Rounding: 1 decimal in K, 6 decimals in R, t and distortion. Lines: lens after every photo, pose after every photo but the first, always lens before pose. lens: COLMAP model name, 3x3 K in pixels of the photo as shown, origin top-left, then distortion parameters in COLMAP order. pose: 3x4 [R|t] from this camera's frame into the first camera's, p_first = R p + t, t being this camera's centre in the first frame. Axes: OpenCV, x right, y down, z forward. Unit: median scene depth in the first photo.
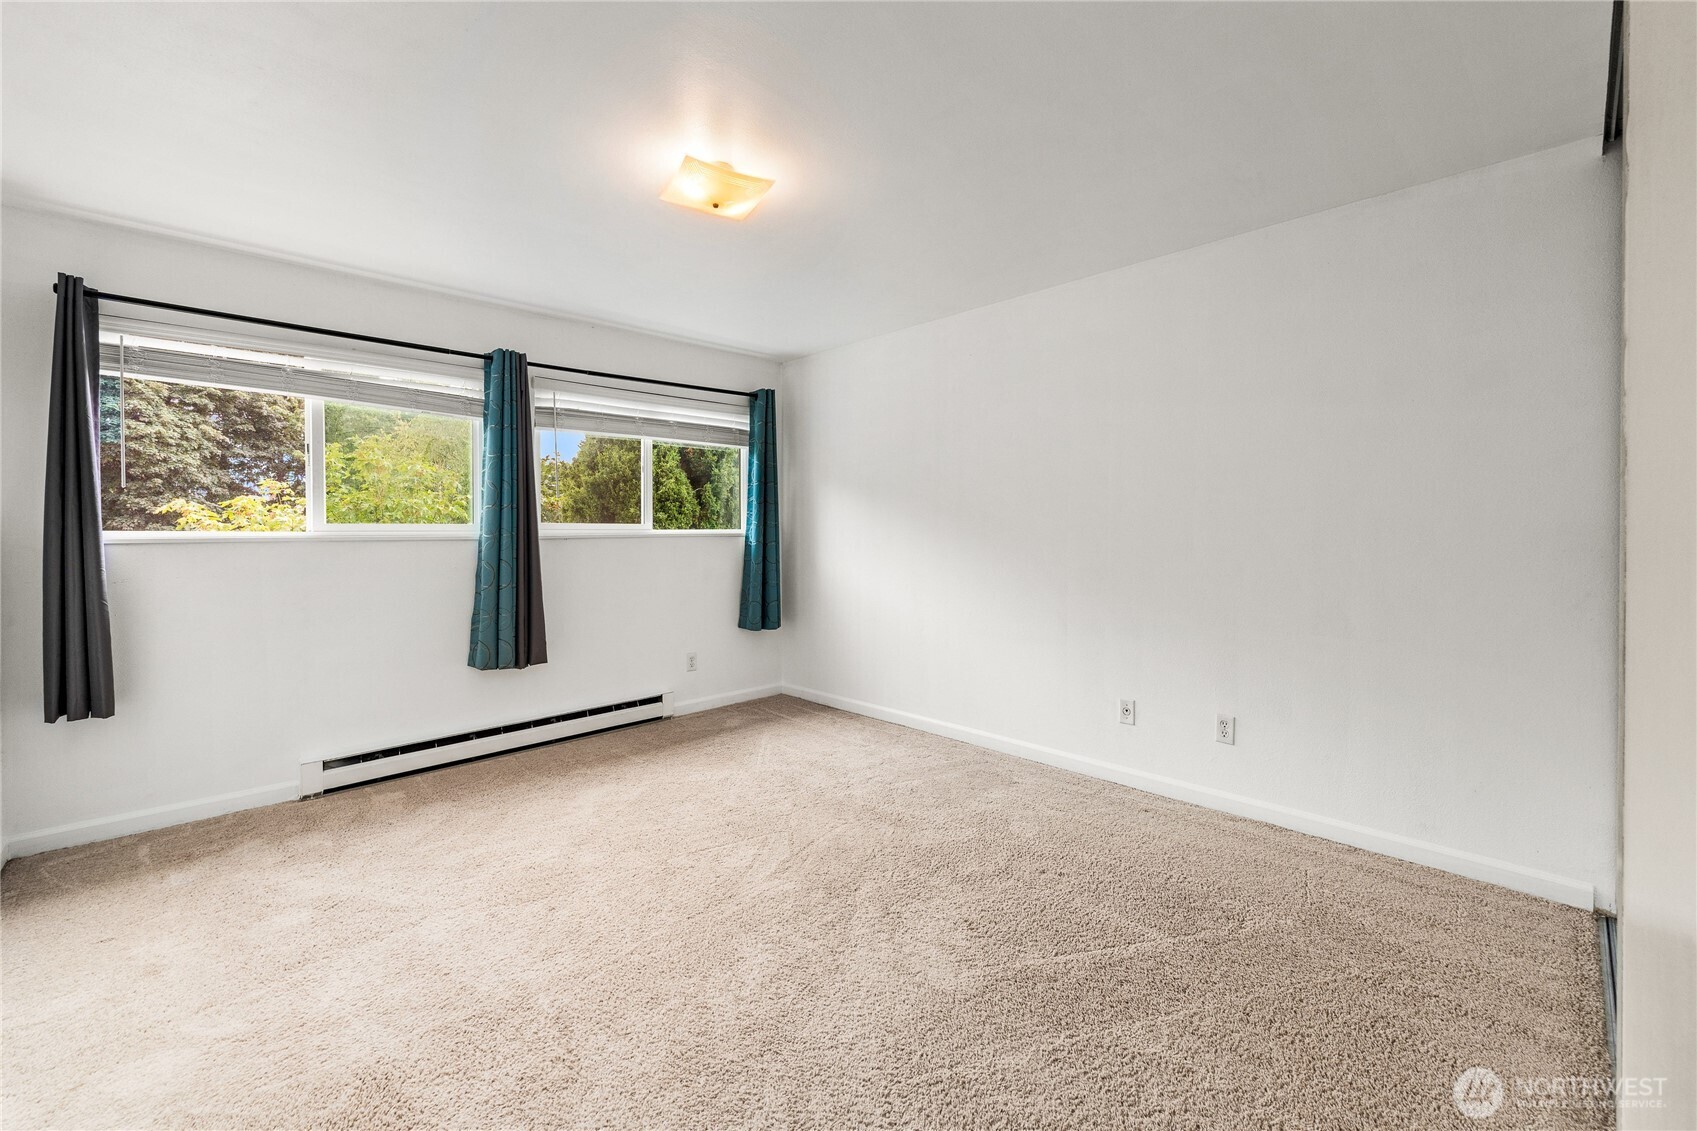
lens RADIAL K [[702.0, 0, 842.3], [0, 702.0, 525.7], [0, 0, 1]] dist [0.000581, 0.000197]
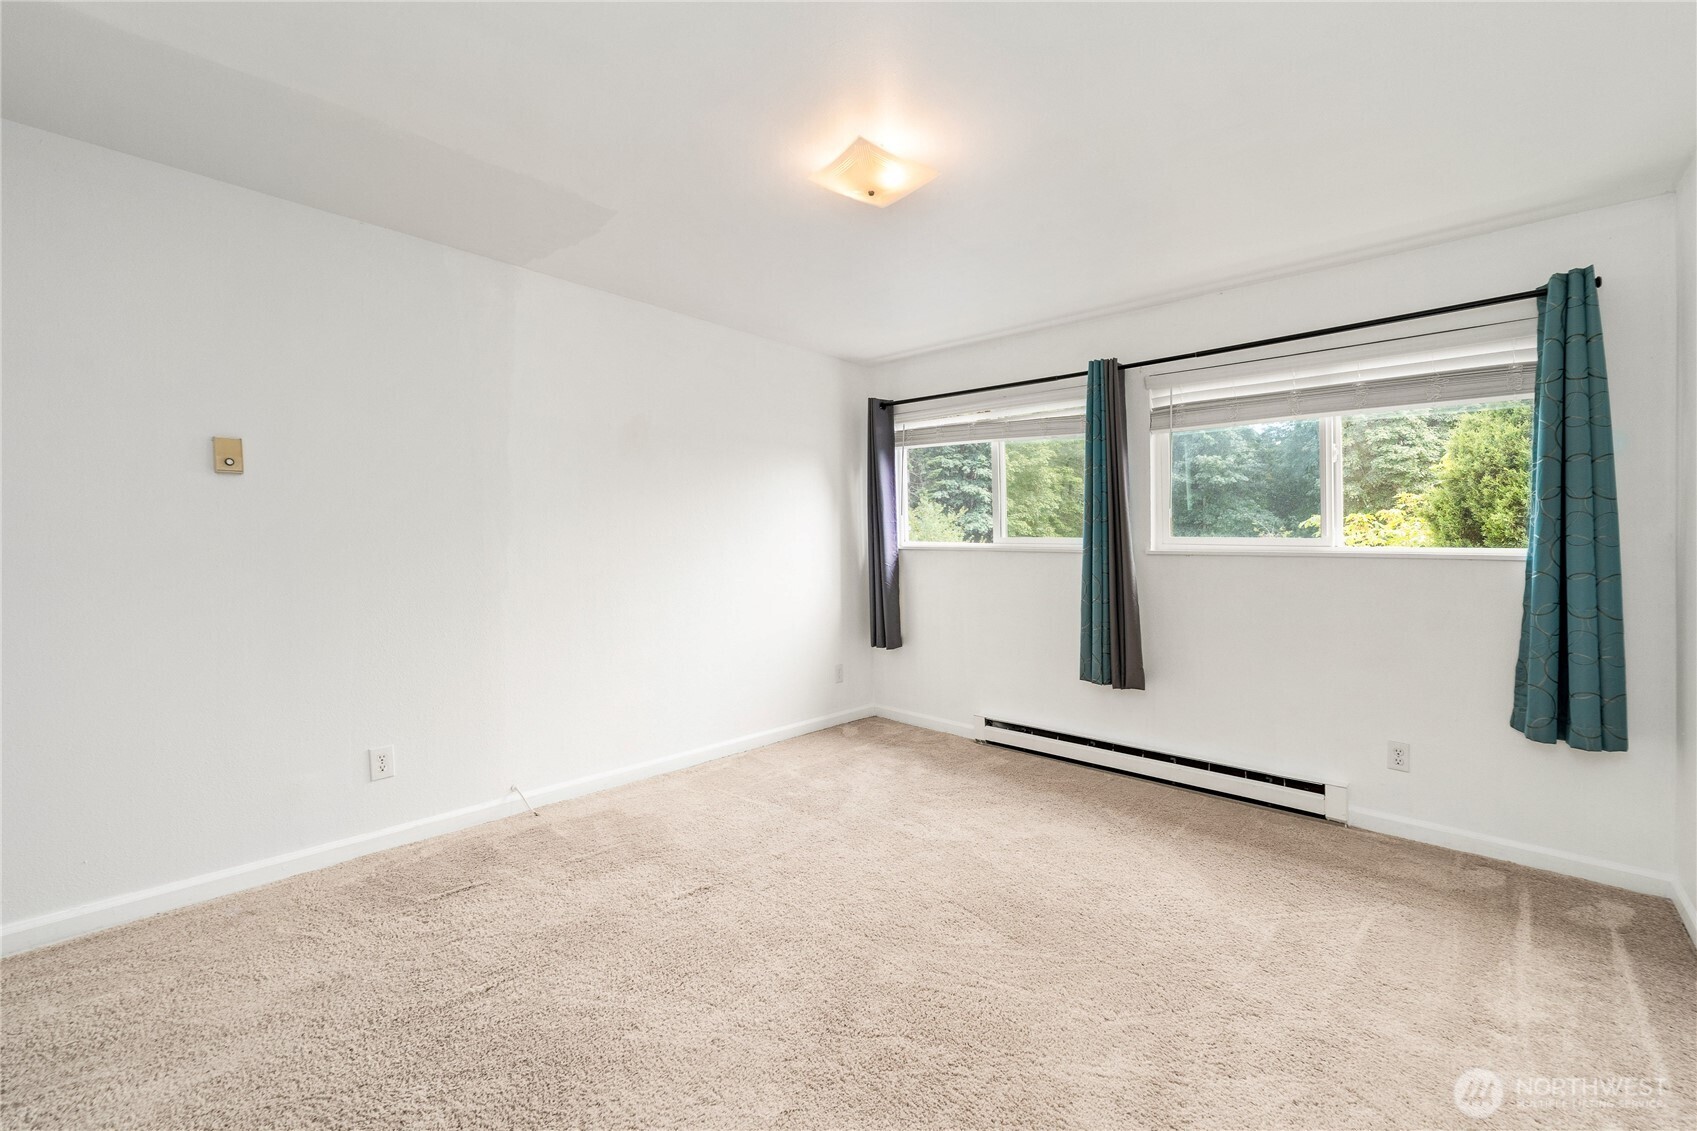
lens RADIAL K [[702.8, 0, 847.3], [0, 702.8, 554.9], [0, 0, 1]] dist [0.000384, -0.000024]
pose [[0.056881, 0.025515, -0.998055, 0.457828], [-0.004776, 0.999669, 0.025284, -0.001389], [0.998370, 0.003328, 0.056984, 0.554606]]
